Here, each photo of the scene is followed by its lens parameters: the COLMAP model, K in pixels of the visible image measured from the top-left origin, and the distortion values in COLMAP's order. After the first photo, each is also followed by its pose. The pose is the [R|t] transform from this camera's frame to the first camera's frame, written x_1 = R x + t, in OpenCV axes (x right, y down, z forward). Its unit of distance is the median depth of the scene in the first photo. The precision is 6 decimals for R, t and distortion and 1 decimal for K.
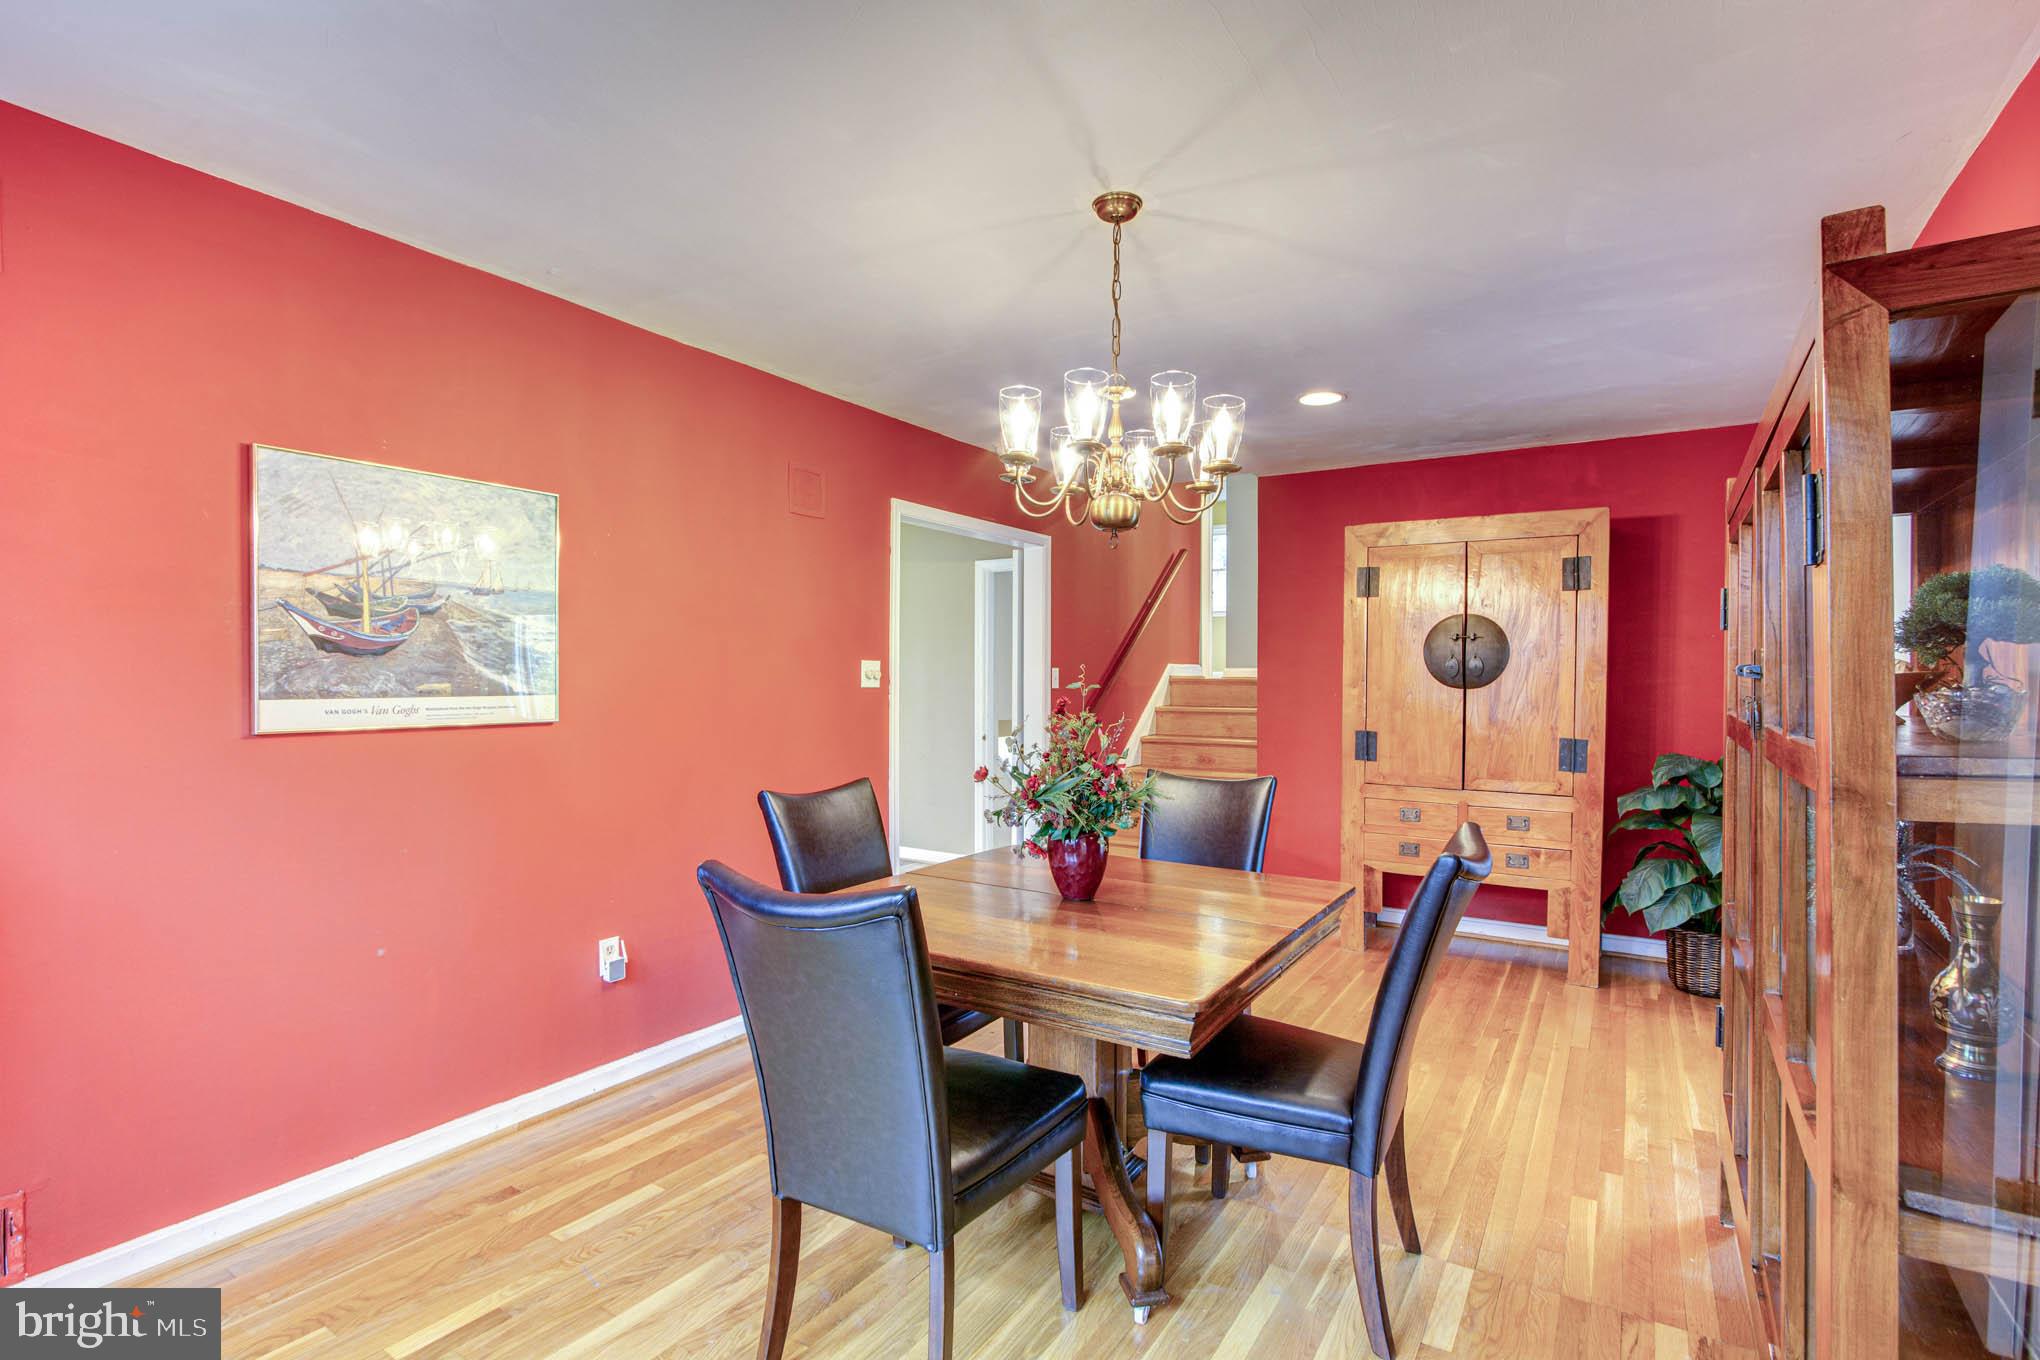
lens RADIAL K [[952.7, 0, 1041.6], [0, 952.7, 685.1], [0, 0, 1]] dist [-0.021199, 0.007262]
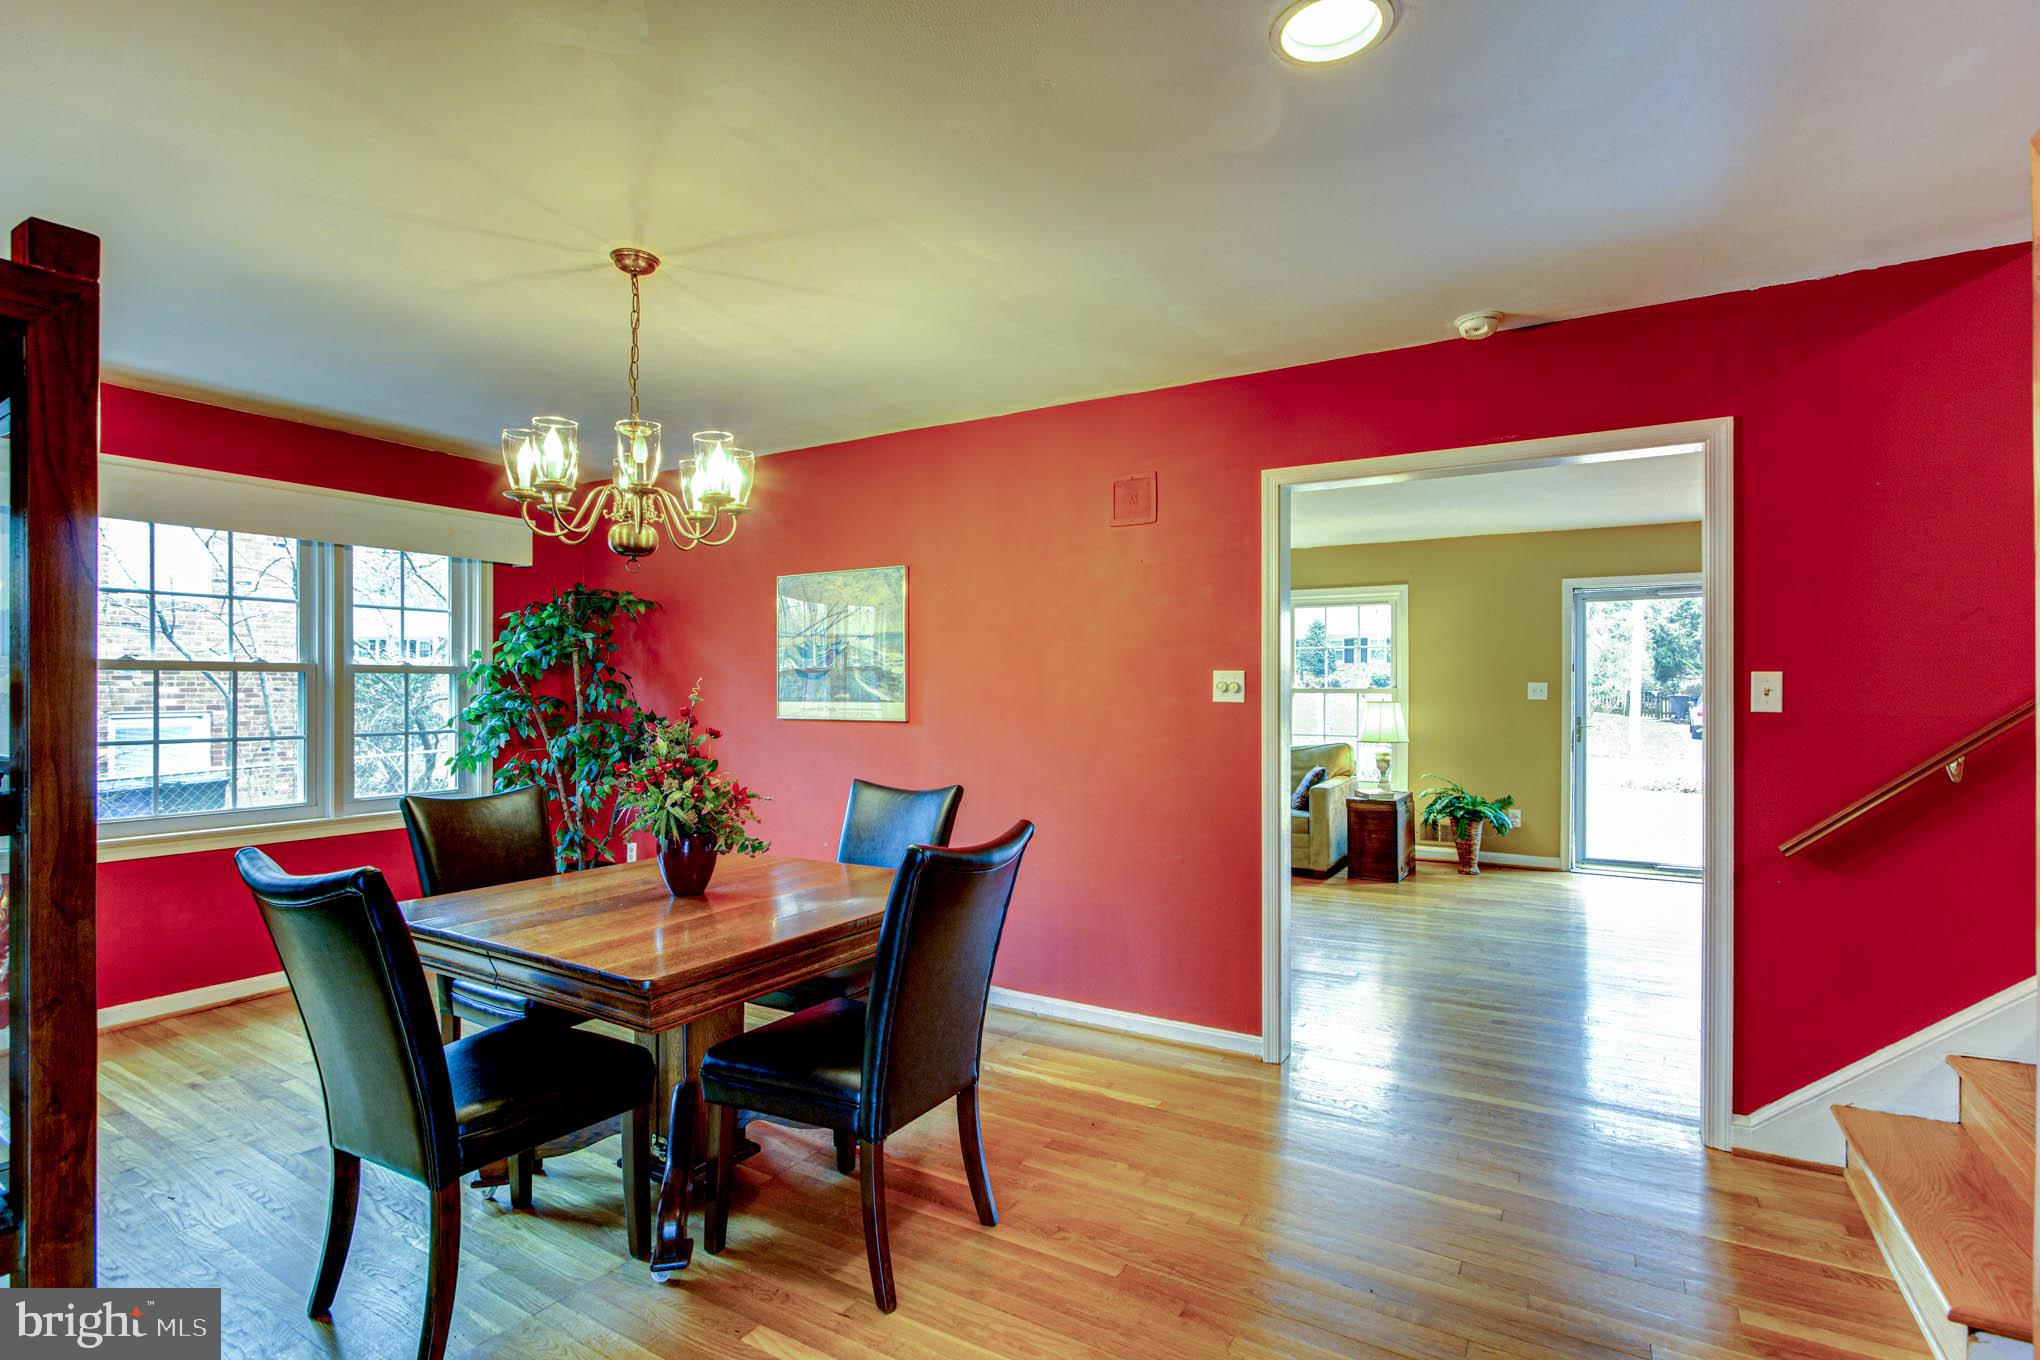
lens RADIAL K [[952.7, 0, 1041.6], [0, 952.7, 685.1], [0, 0, 1]] dist [-0.021199, 0.007262]
pose [[0.030802, -0.011619, -0.999458, 1.056727], [-0.010866, 0.999869, -0.011959, -0.000934], [0.999466, 0.011229, 0.030672, 1.279935]]
